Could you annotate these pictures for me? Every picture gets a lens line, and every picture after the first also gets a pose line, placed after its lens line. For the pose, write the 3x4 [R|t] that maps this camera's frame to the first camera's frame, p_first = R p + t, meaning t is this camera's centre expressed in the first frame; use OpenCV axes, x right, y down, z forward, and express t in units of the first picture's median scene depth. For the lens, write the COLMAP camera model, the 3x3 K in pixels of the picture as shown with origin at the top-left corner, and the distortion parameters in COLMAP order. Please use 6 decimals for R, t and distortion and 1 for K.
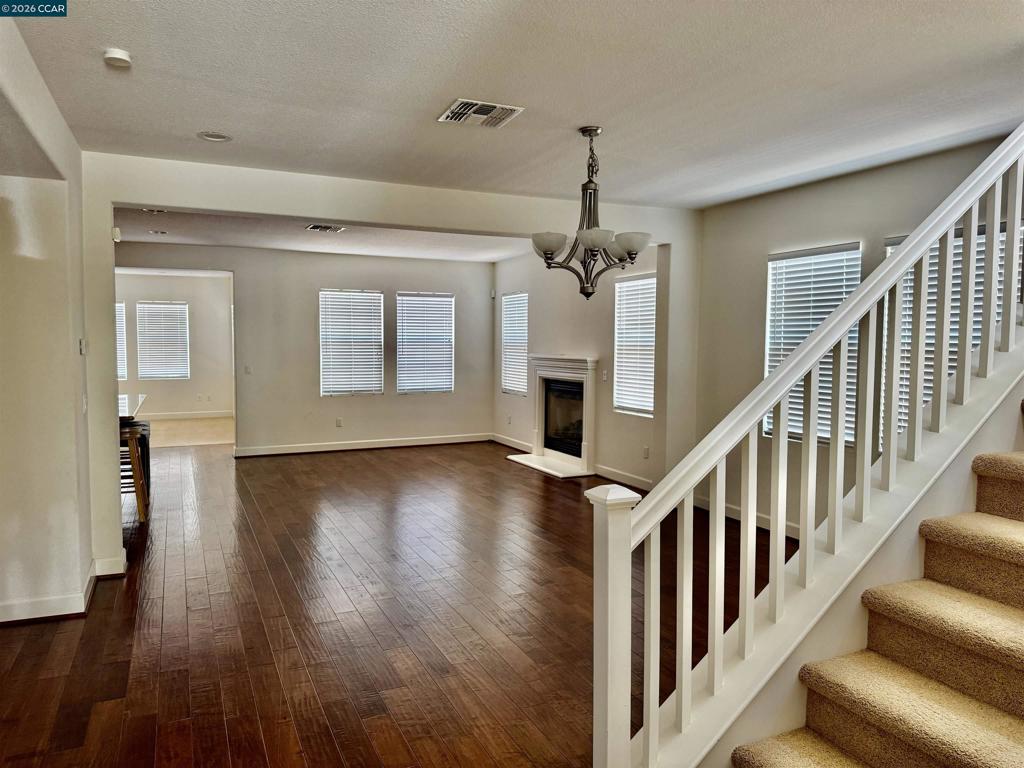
lens RADIAL K [[722.2, 0, 513.1], [0, 722.2, 388.4], [0, 0, 1]] dist [0.045019, -0.033102]
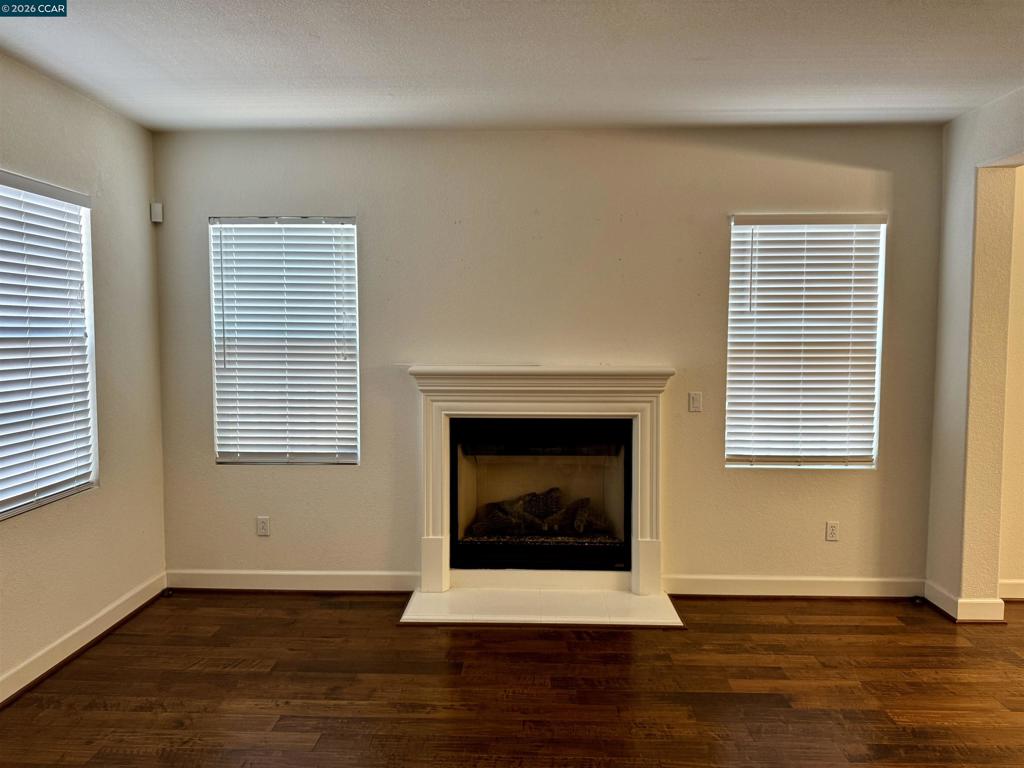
lens RADIAL K [[722.2, 0, 508.6], [0, 722.2, 386.7], [0, 0, 1]] dist [0.045019, -0.033102]
pose [[0.445602, -0.068114, 0.892636, -0.332788], [0.059767, 0.997140, 0.046253, -0.050673], [-0.893234, 0.032740, 0.448399, 0.735608]]
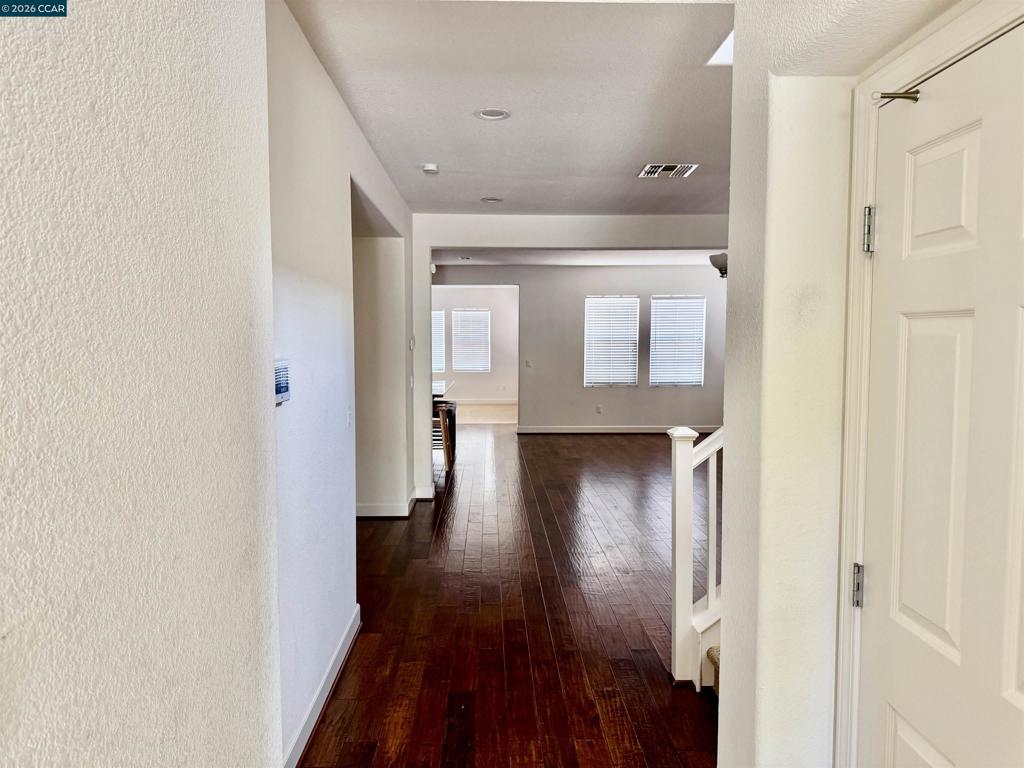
lens RADIAL K [[722.2, 0, 504.0], [0, 722.2, 389.3], [0, 0, 1]] dist [0.045019, -0.033102]
pose [[0.915991, 0.022398, -0.400574, 0.089585], [-0.020968, 0.999749, 0.007952, 0.008869], [0.400651, 0.001115, 0.916230, -0.139070]]
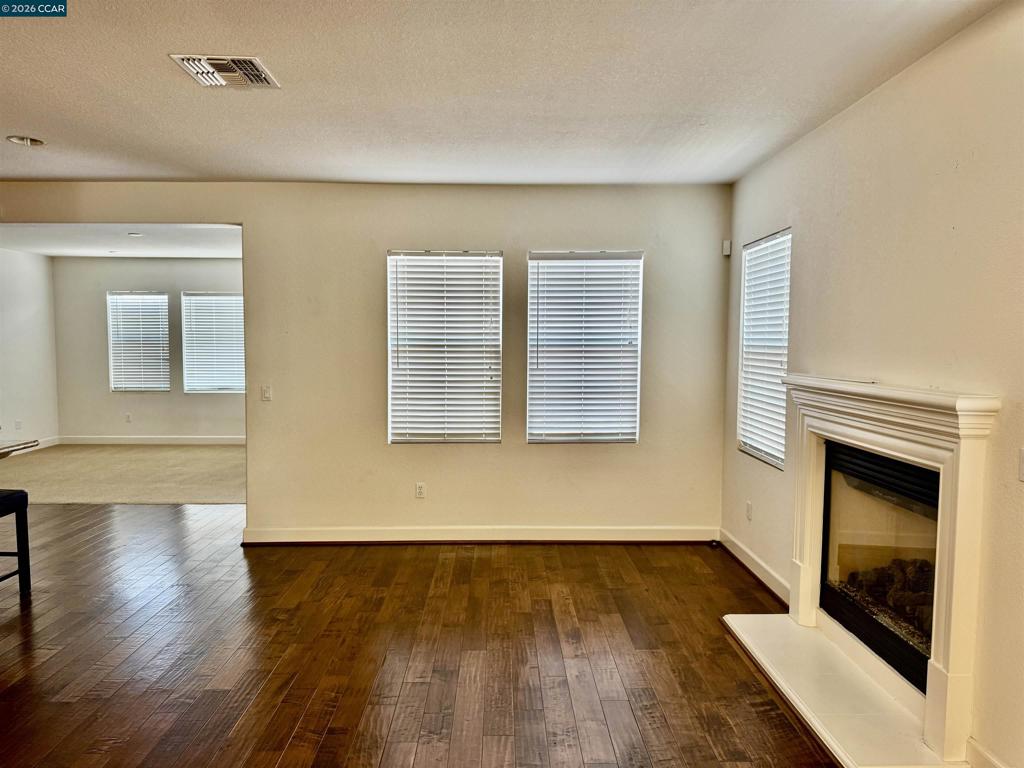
lens RADIAL K [[722.2, 0, 511.2], [0, 722.2, 379.6], [0, 0, 1]] dist [0.045019, -0.033102]
pose [[0.917923, 0.019020, -0.396302, 0.042576], [-0.023654, 0.999697, -0.006808, -0.037458], [0.396053, 0.015623, 0.918095, 0.536830]]
